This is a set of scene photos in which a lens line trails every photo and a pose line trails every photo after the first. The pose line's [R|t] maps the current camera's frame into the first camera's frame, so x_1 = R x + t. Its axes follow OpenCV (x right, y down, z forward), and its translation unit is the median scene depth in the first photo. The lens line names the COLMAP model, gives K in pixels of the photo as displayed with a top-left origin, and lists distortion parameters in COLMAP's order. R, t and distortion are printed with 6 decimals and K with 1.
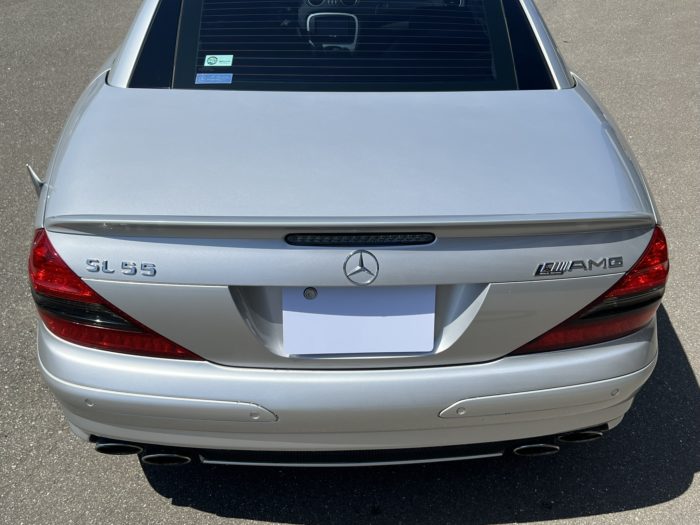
lens RADIAL K [[694.4, 0, 350.3], [0, 694.4, 262.4], [0, 0, 1]] dist [-0.017367, 0.000000]
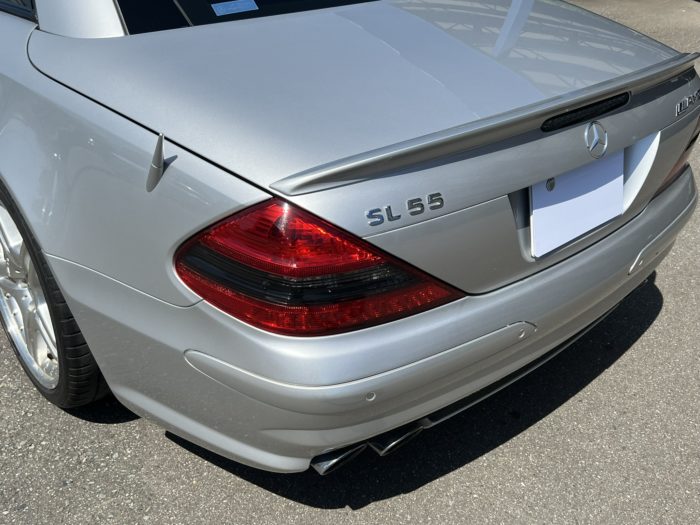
lens RADIAL K [[694.4, 0, 350.2], [0, 694.4, 262.7], [0, 0, 1]] dist [-0.017367, 0.000000]
pose [[0.793724, -0.314245, 0.520819, -0.788701], [0.303125, 0.946670, 0.109228, -0.038982], [-0.527368, 0.071177, 0.846650, 0.345677]]
